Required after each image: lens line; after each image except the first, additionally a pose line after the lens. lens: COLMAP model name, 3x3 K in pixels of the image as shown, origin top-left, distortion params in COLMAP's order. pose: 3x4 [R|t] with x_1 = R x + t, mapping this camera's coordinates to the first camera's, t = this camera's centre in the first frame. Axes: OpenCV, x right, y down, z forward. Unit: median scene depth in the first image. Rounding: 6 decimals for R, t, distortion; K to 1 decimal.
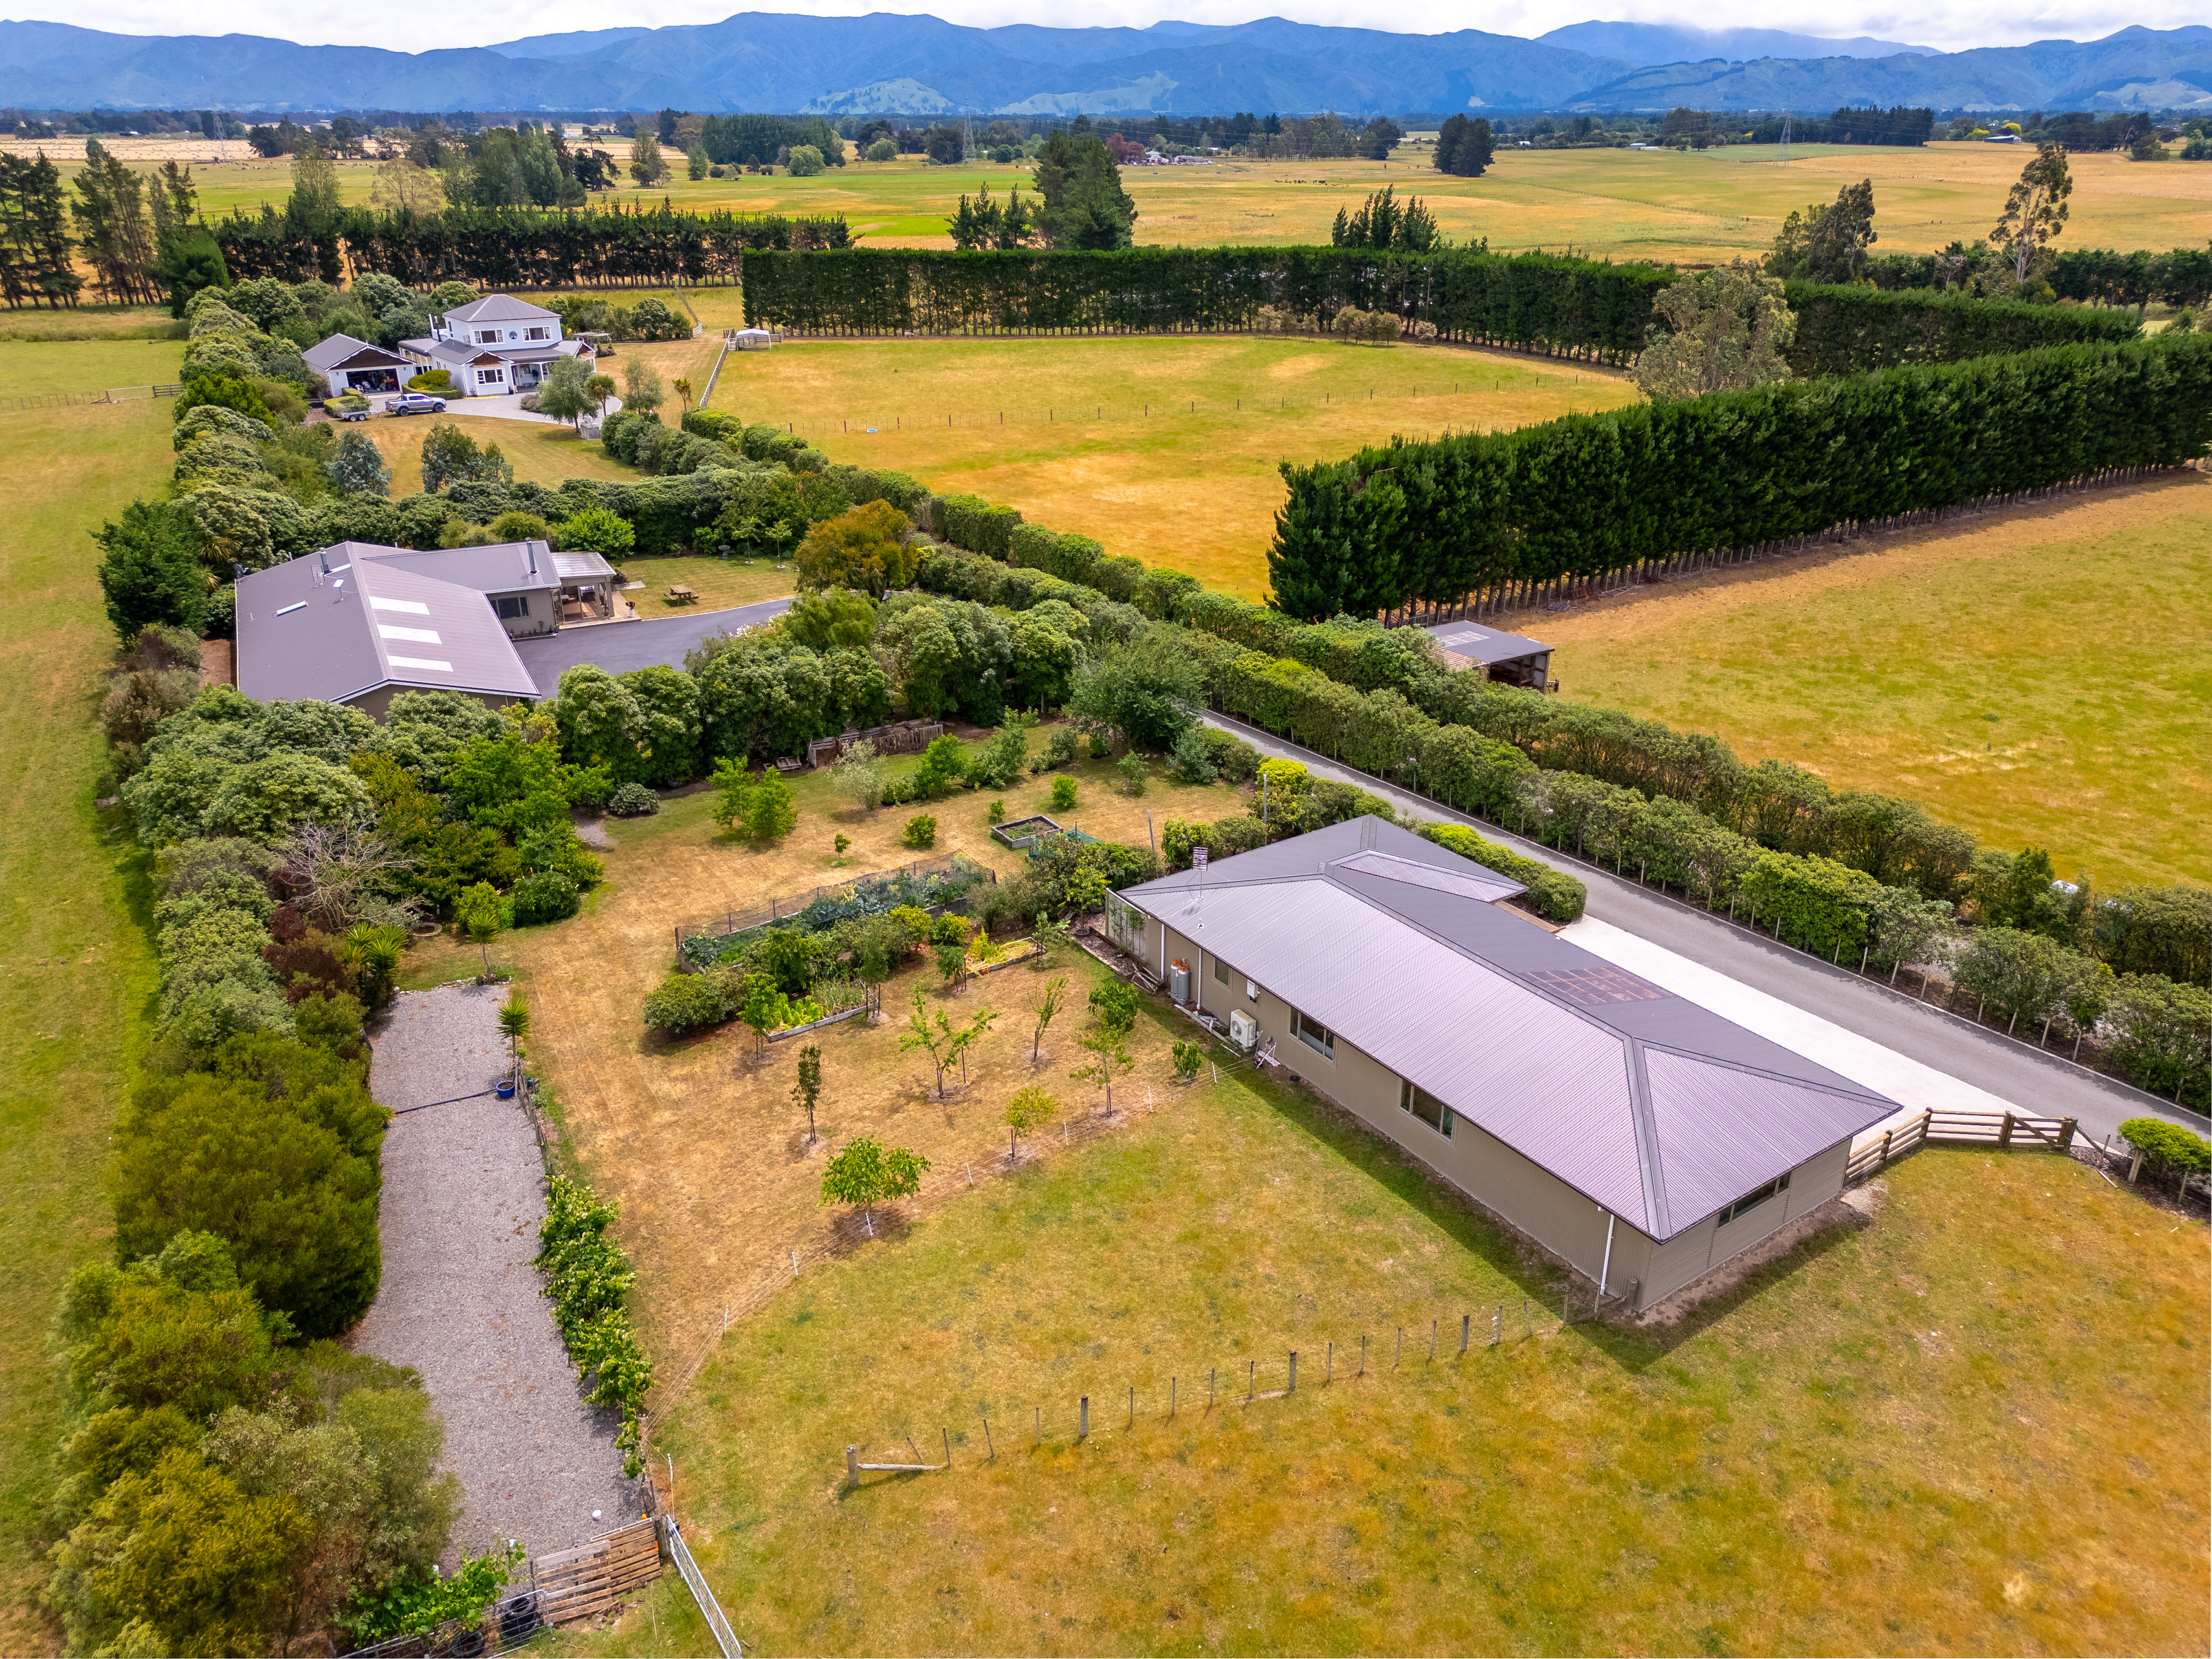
lens RADIAL K [[1550.7, 0, 1116.3], [0, 1550.7, 833.6], [0, 0, 1]] dist [0.080930, -0.076849]
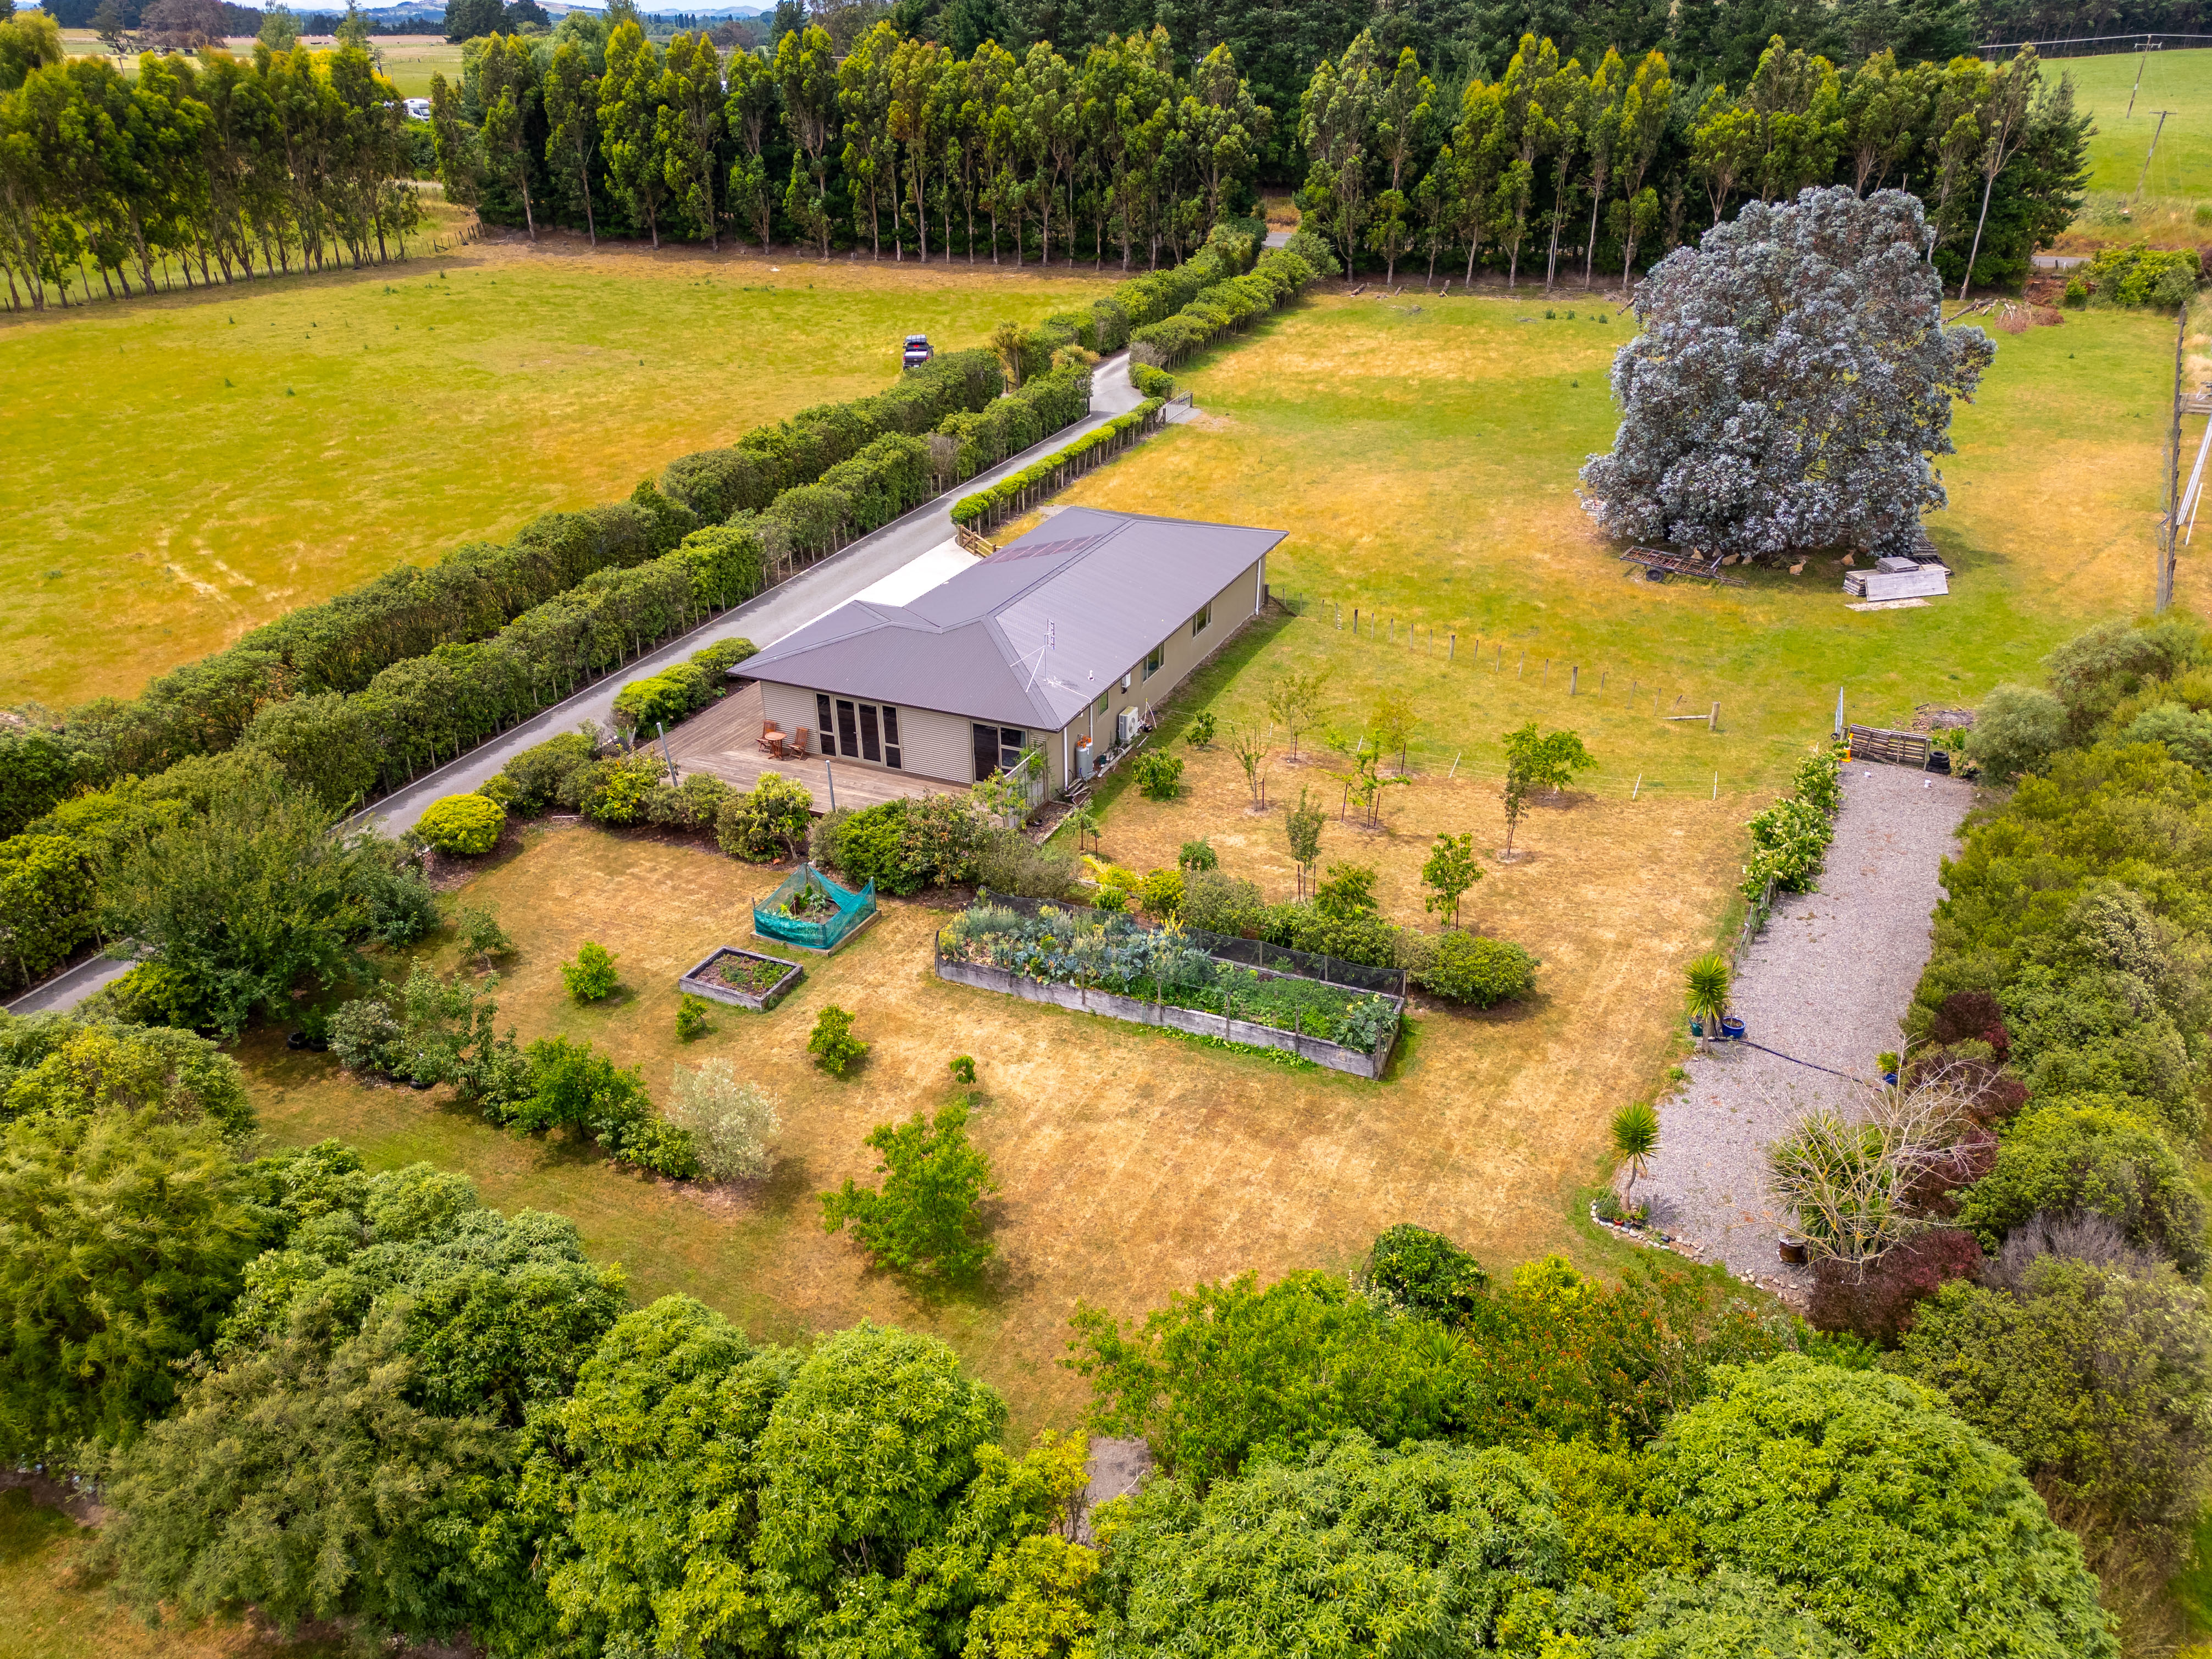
lens RADIAL K [[1550.7, 0, 1116.3], [0, 1550.7, 833.6], [0, 0, 1]] dist [0.080930, -0.076849]
pose [[-0.523258, -0.388838, 0.758292, -0.214538], [0.351162, 0.712382, 0.607615, -0.133762], [-0.776457, 0.584223, -0.236215, 0.374386]]
